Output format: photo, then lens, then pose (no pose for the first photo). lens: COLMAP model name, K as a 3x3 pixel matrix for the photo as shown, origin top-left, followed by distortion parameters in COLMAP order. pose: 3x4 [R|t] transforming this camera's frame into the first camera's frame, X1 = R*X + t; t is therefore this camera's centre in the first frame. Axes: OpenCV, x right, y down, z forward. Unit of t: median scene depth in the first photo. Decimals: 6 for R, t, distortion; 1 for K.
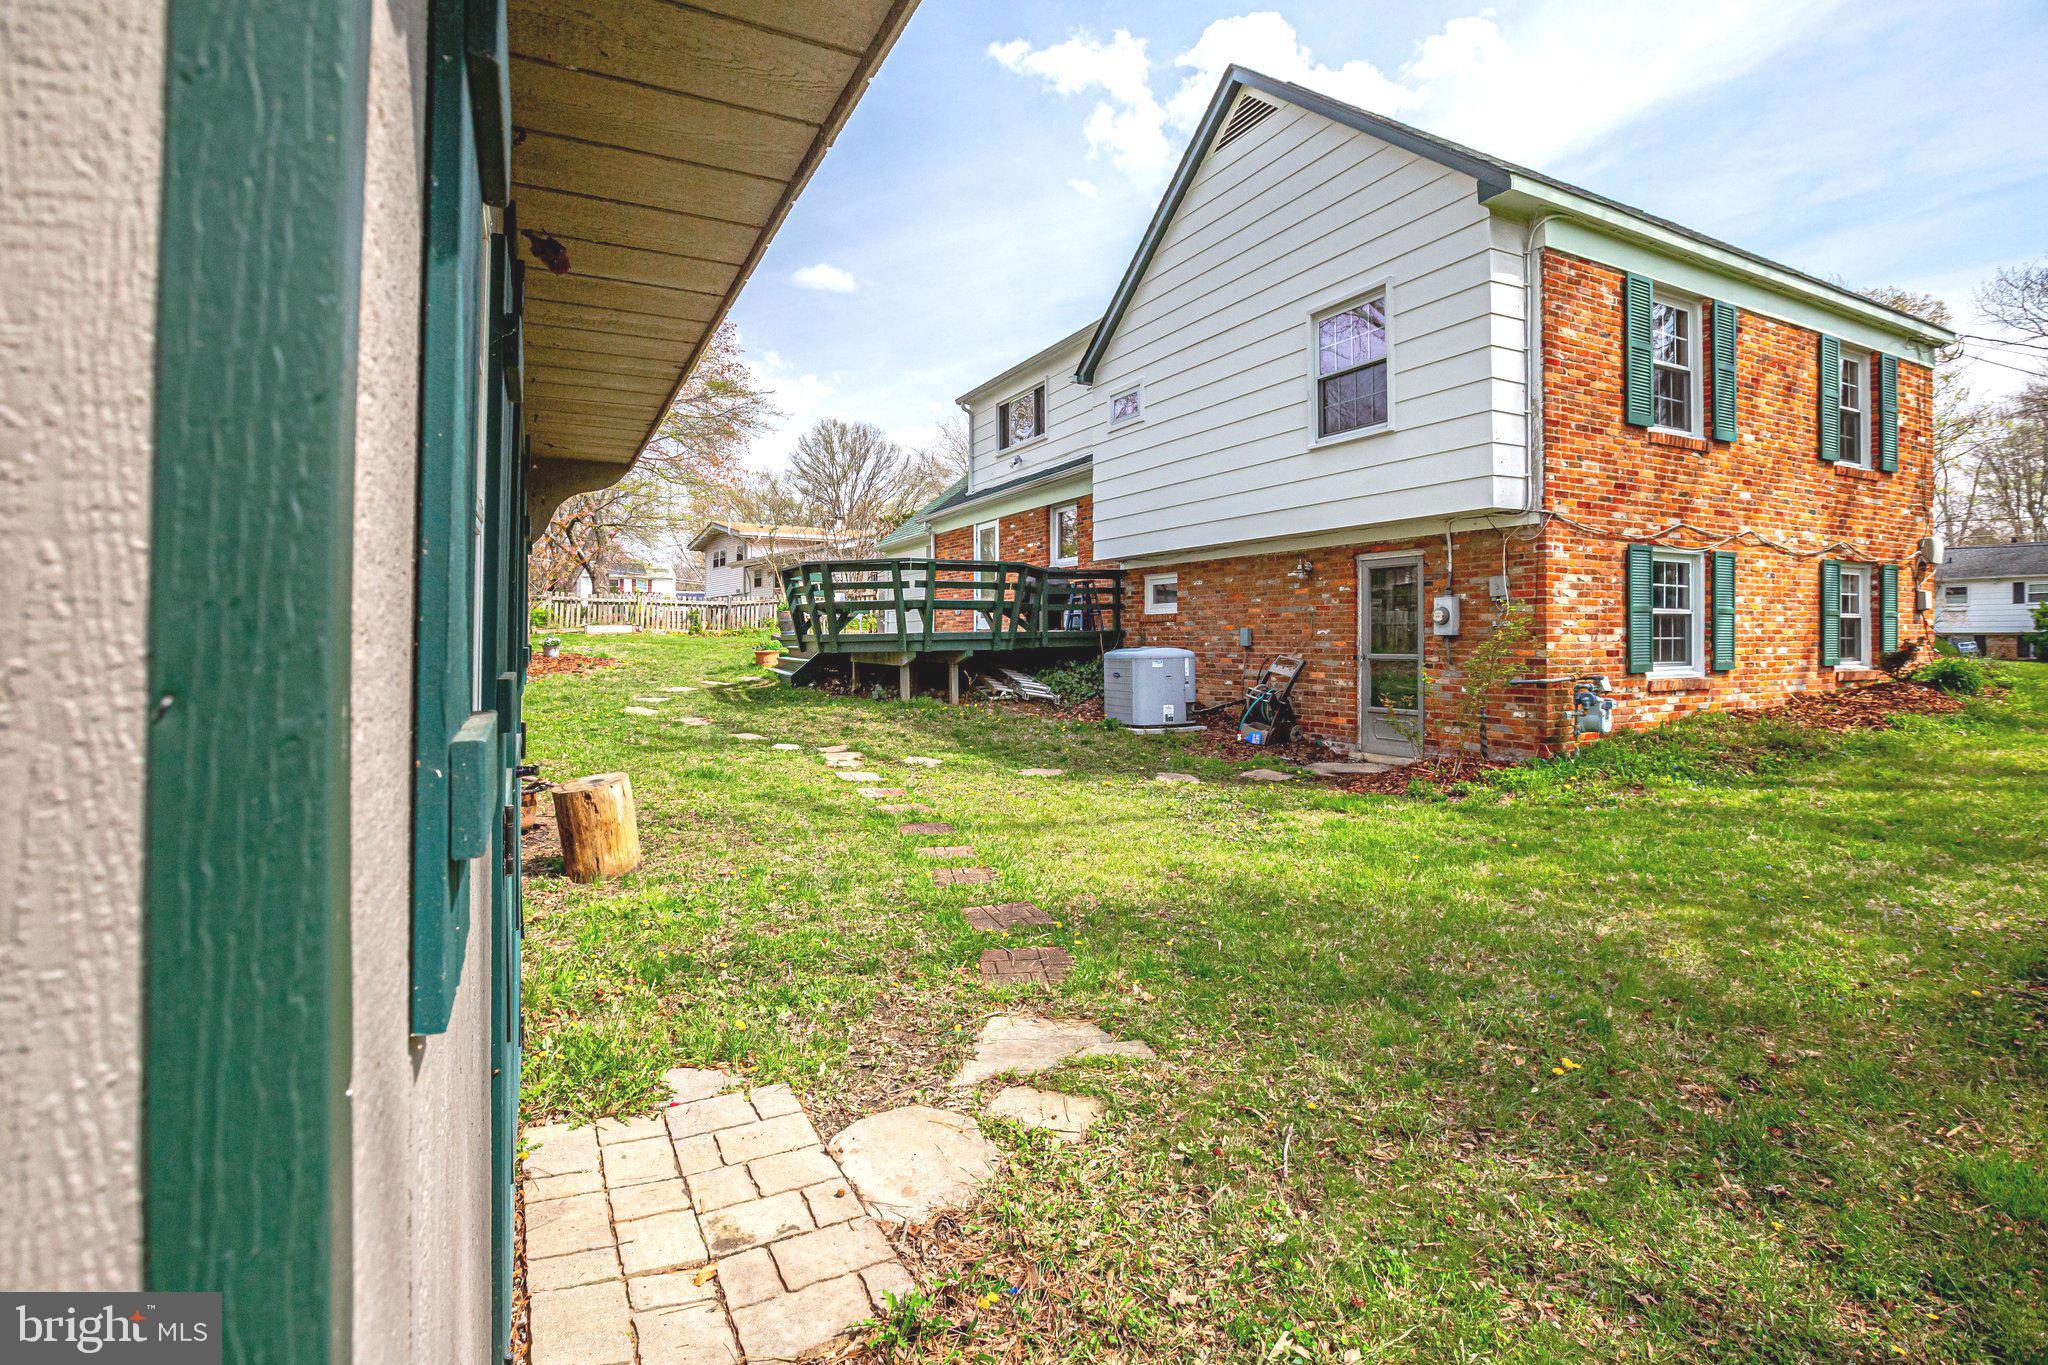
lens RADIAL K [[949.7, 0, 1011.4], [0, 949.7, 633.6], [0, 0, 1]] dist [-0.017726, -0.000014]
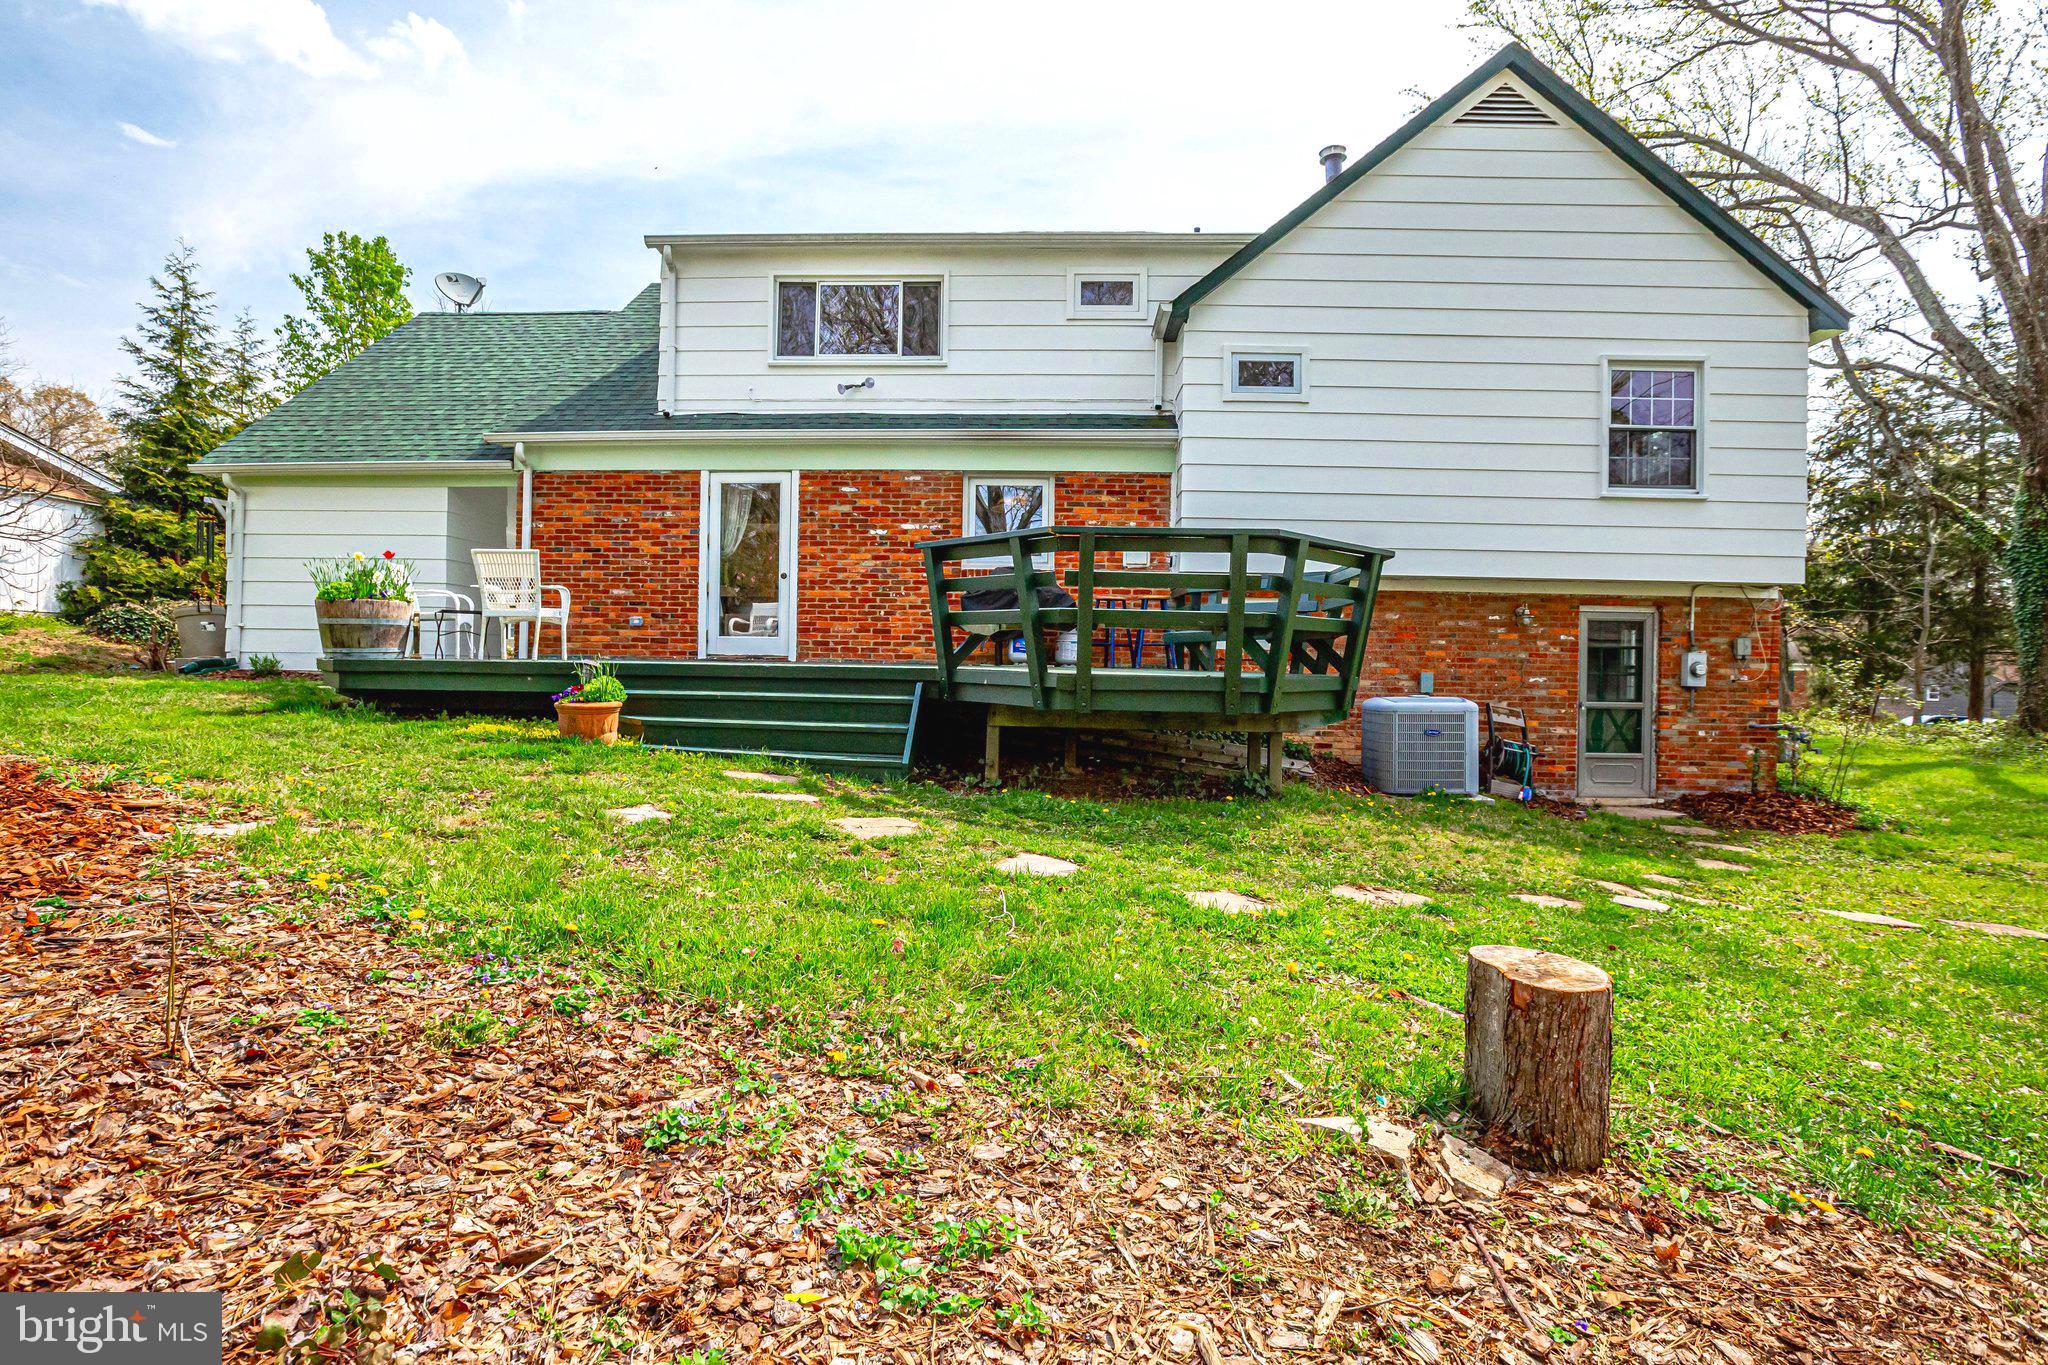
lens RADIAL K [[949.7, 0, 1023.9], [0, 949.7, 681.5], [0, 0, 1]] dist [-0.017726, -0.000014]
pose [[0.476043, 0.006094, 0.879401, -0.820061], [-0.023606, 0.999704, 0.005851, 0.007213], [-0.879105, -0.023545, 0.476046, 1.040406]]
